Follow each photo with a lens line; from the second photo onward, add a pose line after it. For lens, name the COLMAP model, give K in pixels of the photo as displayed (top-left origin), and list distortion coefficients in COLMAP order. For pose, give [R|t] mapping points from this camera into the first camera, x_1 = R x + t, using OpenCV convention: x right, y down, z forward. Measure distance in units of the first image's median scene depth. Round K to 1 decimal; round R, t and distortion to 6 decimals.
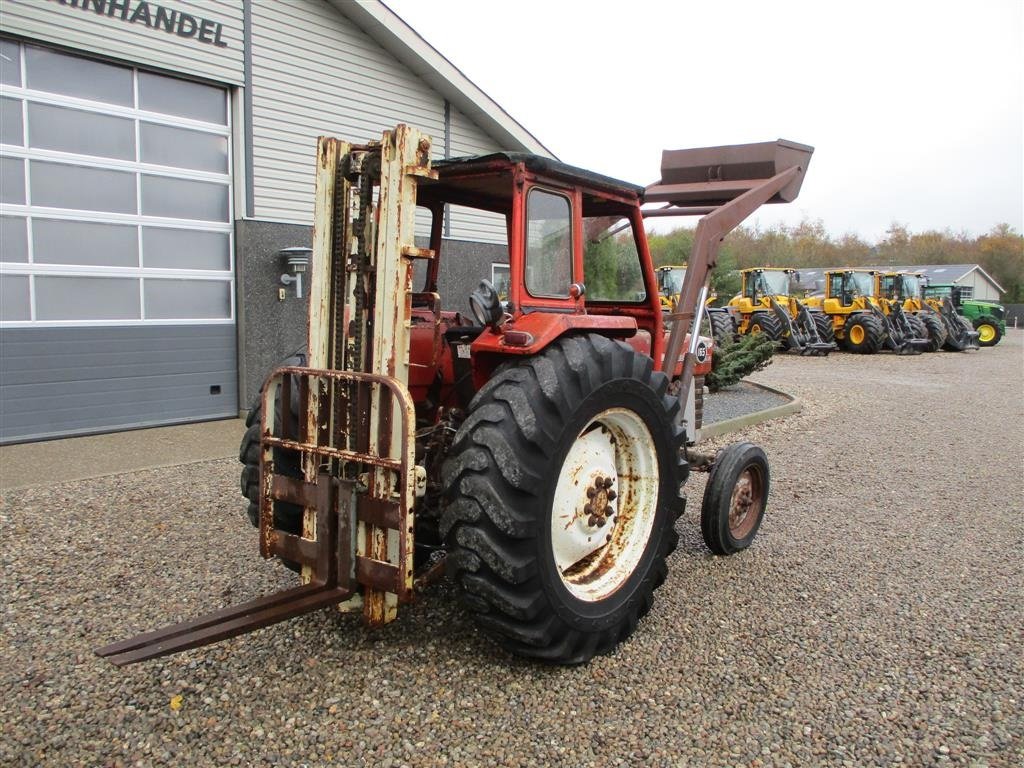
lens RADIAL K [[849.0, 0, 527.0], [0, 849.0, 375.1], [0, 0, 1]] dist [-0.046259, 0.028659]
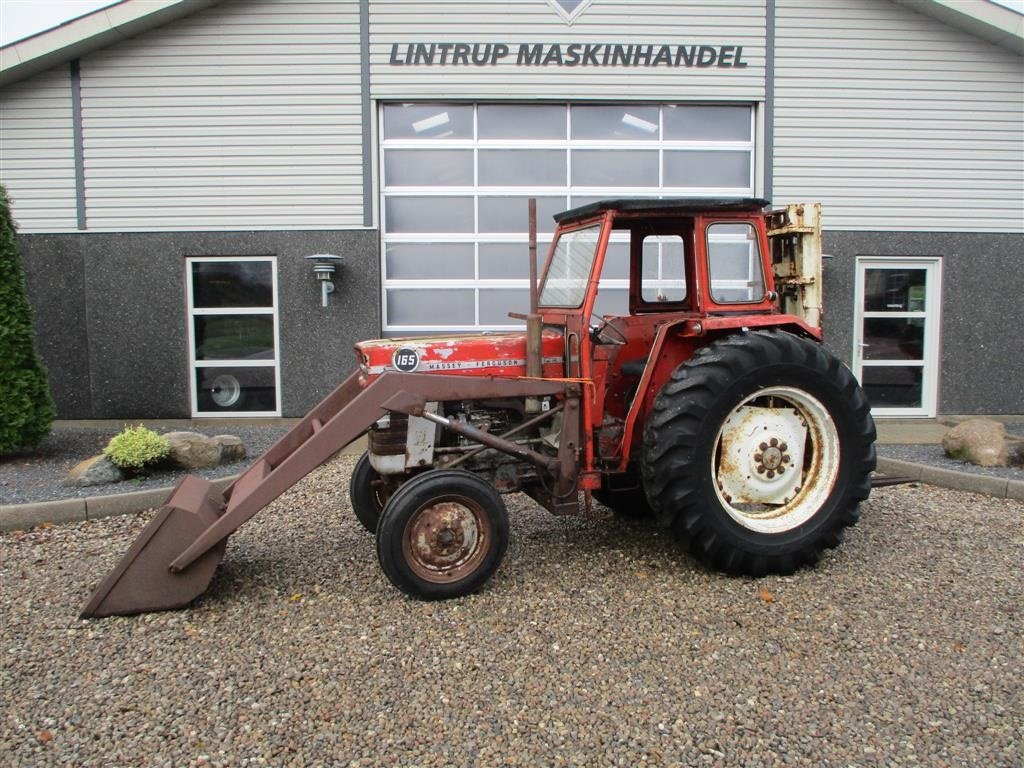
lens RADIAL K [[849.0, 0, 522.4], [0, 849.0, 382.6], [0, 0, 1]] dist [-0.046259, 0.028659]
pose [[0.626789, 0.059985, -0.776877, 0.330414], [-0.059515, 0.997805, 0.029026, -0.011915], [0.776913, 0.028043, 0.628983, 0.144281]]
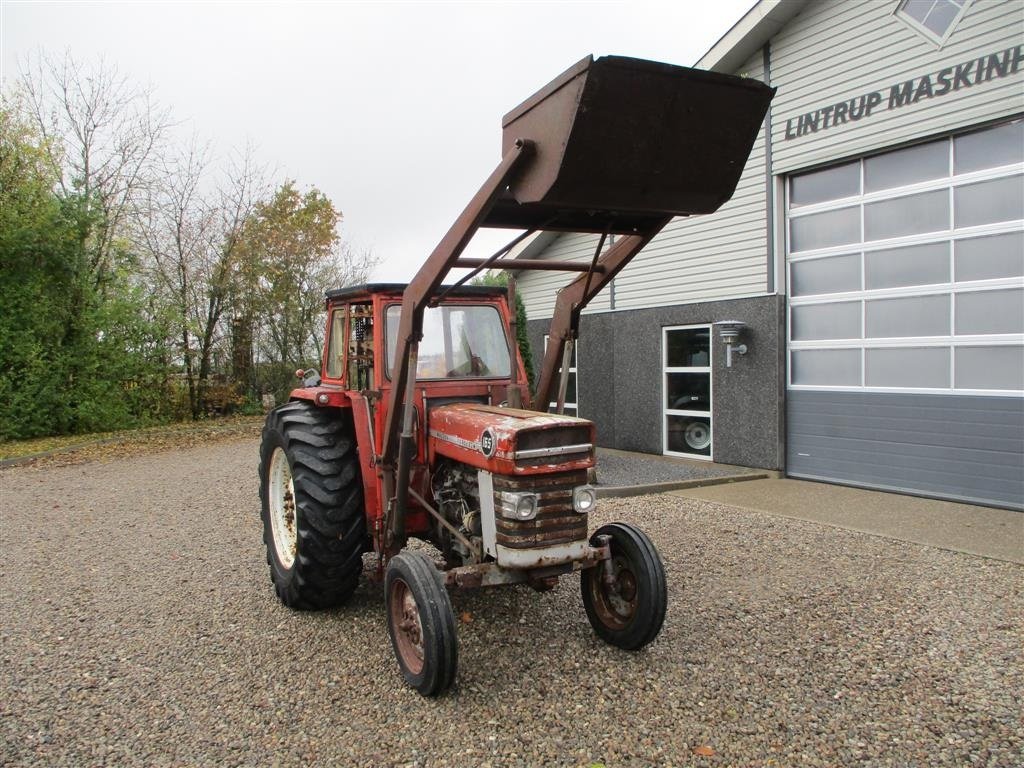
lens RADIAL K [[849.0, 0, 520.0], [0, 849.0, 383.3], [0, 0, 1]] dist [-0.046259, 0.028659]
pose [[-0.375732, 0.017697, -0.926560, 0.580334], [-0.072156, 0.996224, 0.048288, -0.078061], [0.923915, 0.085000, -0.373036, 0.830078]]
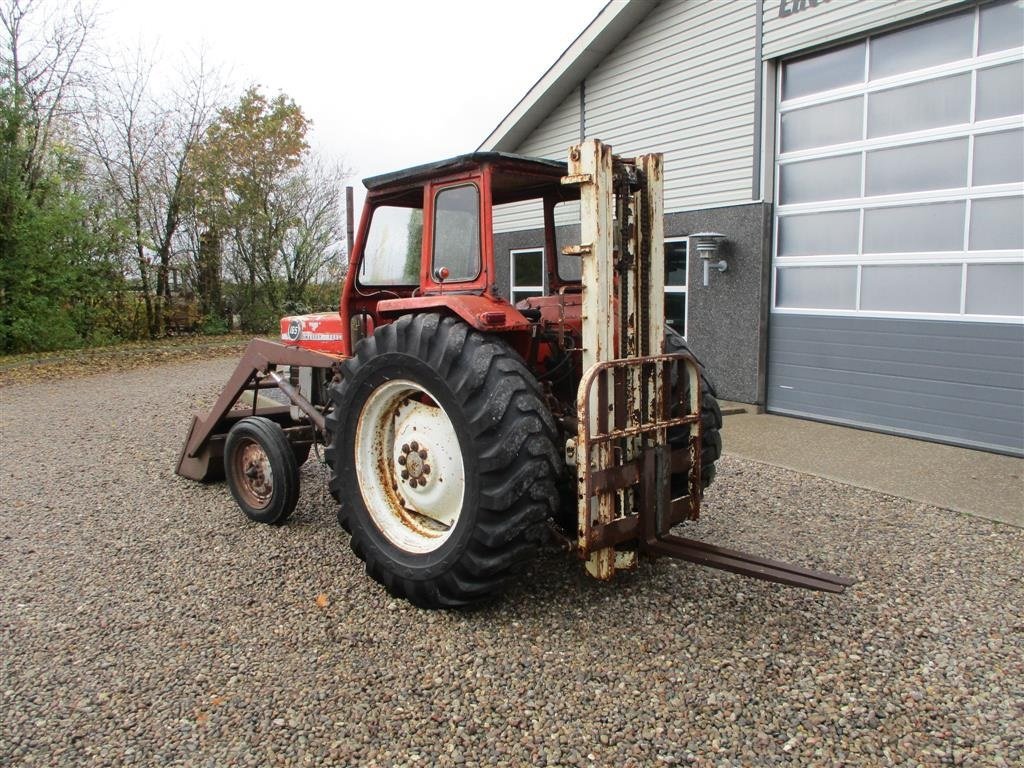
lens RADIAL K [[849.0, 0, 516.5], [0, 849.0, 381.7], [0, 0, 1]] dist [-0.046259, 0.028659]
pose [[-0.377818, 0.095259, -0.920967, 0.413436], [-0.084237, 0.987031, 0.136650, -0.070772], [0.922040, 0.129209, -0.364893, 0.836691]]
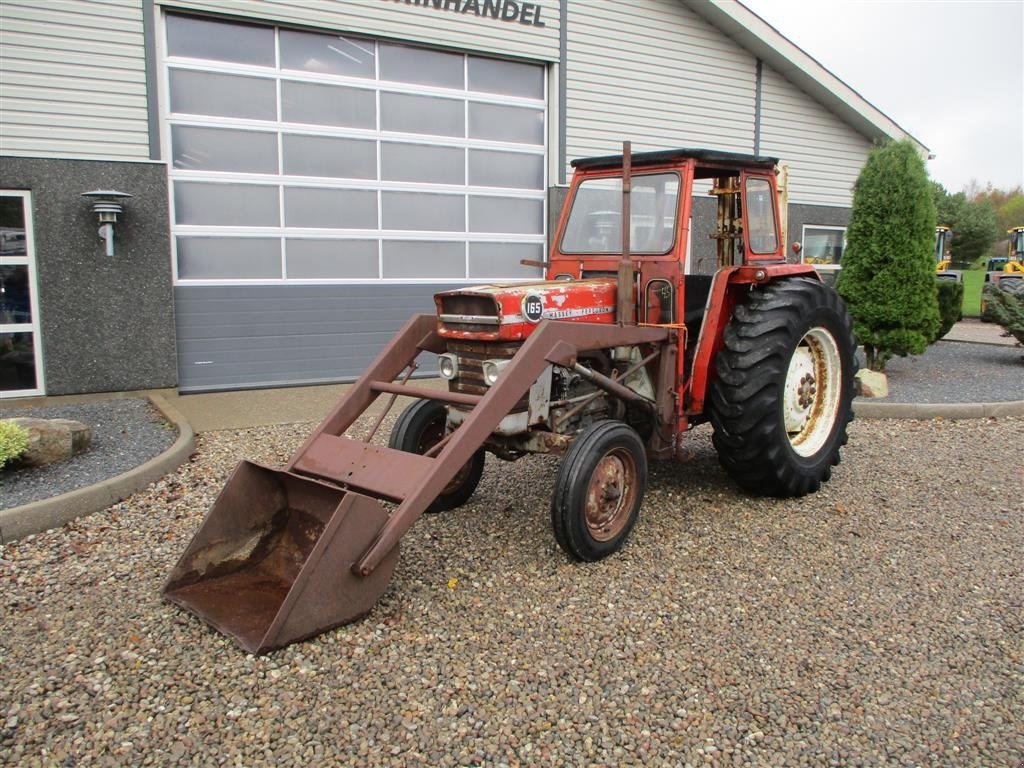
lens RADIAL K [[849.0, 0, 524.0], [0, 849.0, 380.2], [0, 0, 1]] dist [-0.046259, 0.028659]
pose [[0.927554, 0.046702, -0.370760, 0.044922], [-0.029797, 0.998244, 0.051195, 0.010122], [0.372500, -0.036439, 0.927317, -0.035728]]
